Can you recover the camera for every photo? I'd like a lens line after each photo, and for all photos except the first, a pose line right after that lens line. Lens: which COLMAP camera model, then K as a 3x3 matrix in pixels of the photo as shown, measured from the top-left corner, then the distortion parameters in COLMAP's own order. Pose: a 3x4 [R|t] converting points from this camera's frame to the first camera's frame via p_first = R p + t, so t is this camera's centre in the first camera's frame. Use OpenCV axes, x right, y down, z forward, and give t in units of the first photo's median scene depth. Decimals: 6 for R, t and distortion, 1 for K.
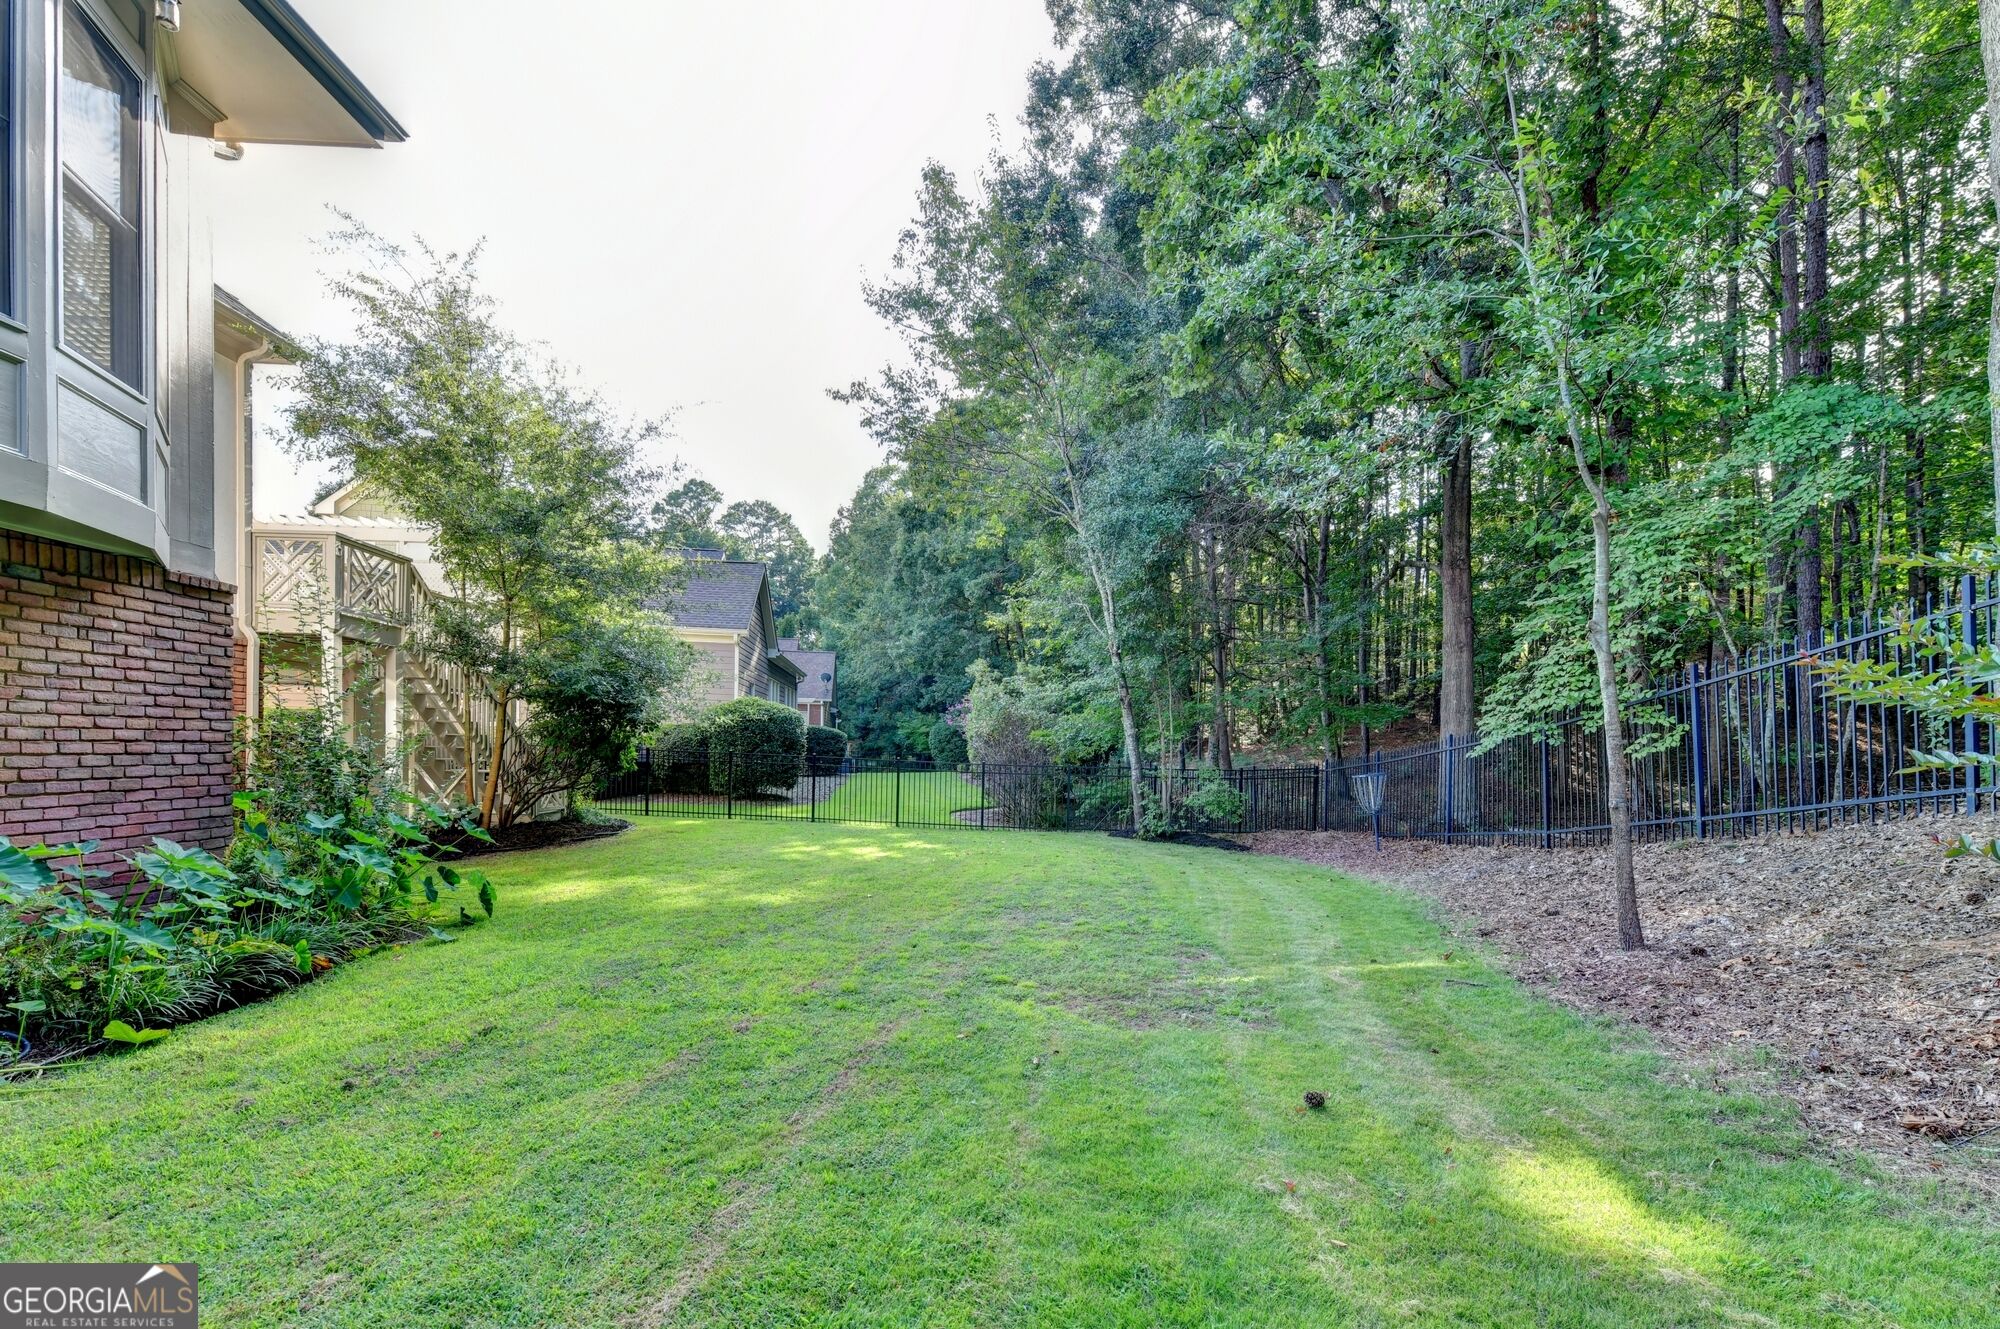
lens RADIAL K [[818.9, 0, 994.6], [0, 818.9, 770.0], [0, 0, 1]] dist [-0.007637, -0.000041]
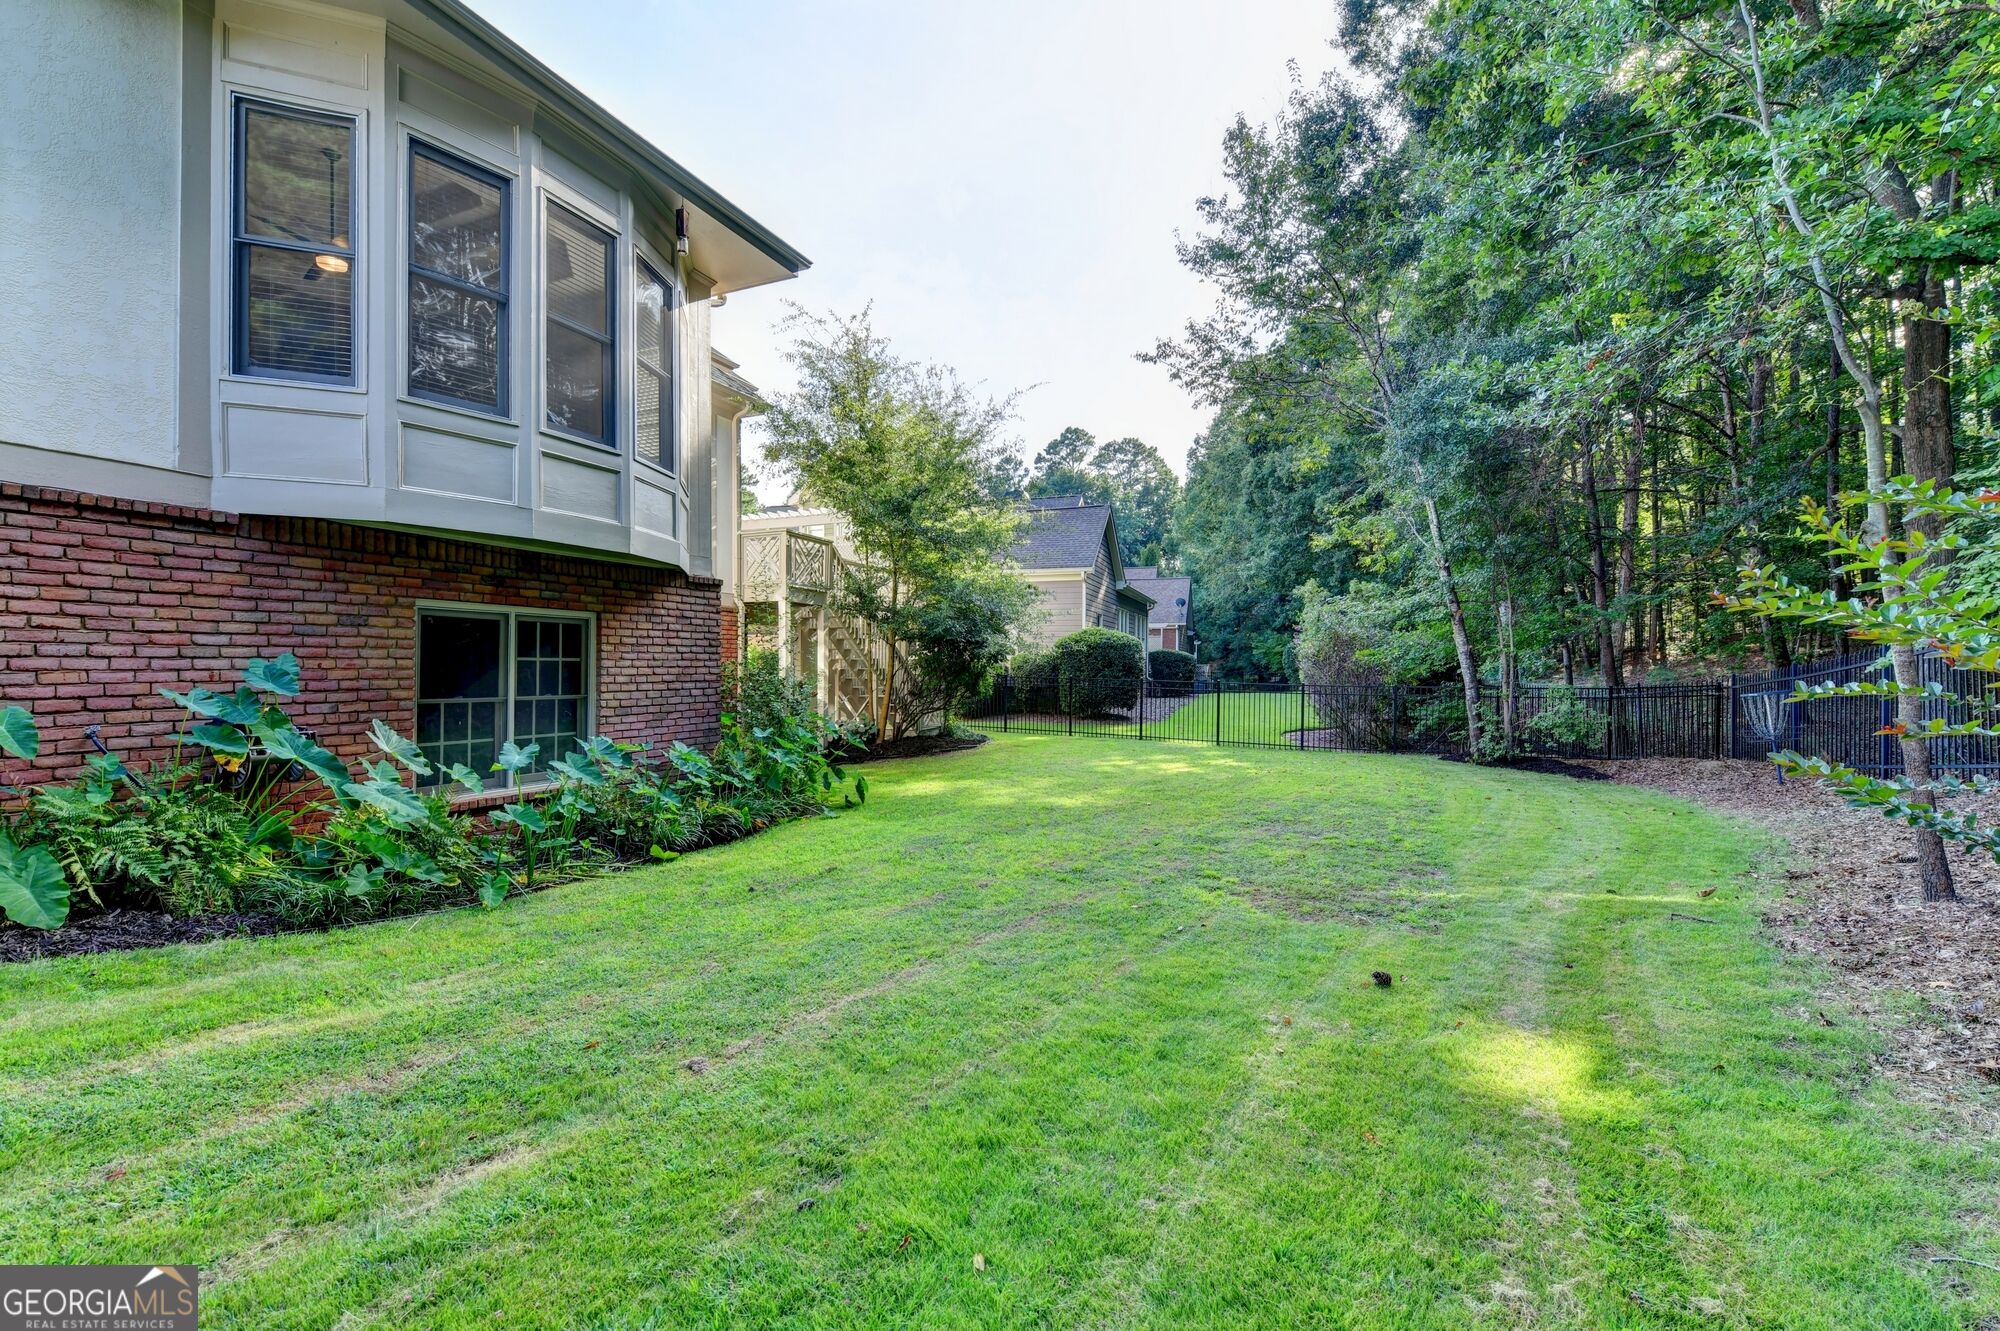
lens RADIAL K [[806.9, 0, 1004.0], [0, 806.9, 666.5], [0, 0, 1]] dist [-0.005920, -0.000512]
pose [[0.900931, -0.023606, -0.433319, 0.120958], [0.011148, 0.999449, -0.031268, -0.004270], [0.433818, 0.023340, 0.900698, -0.084183]]
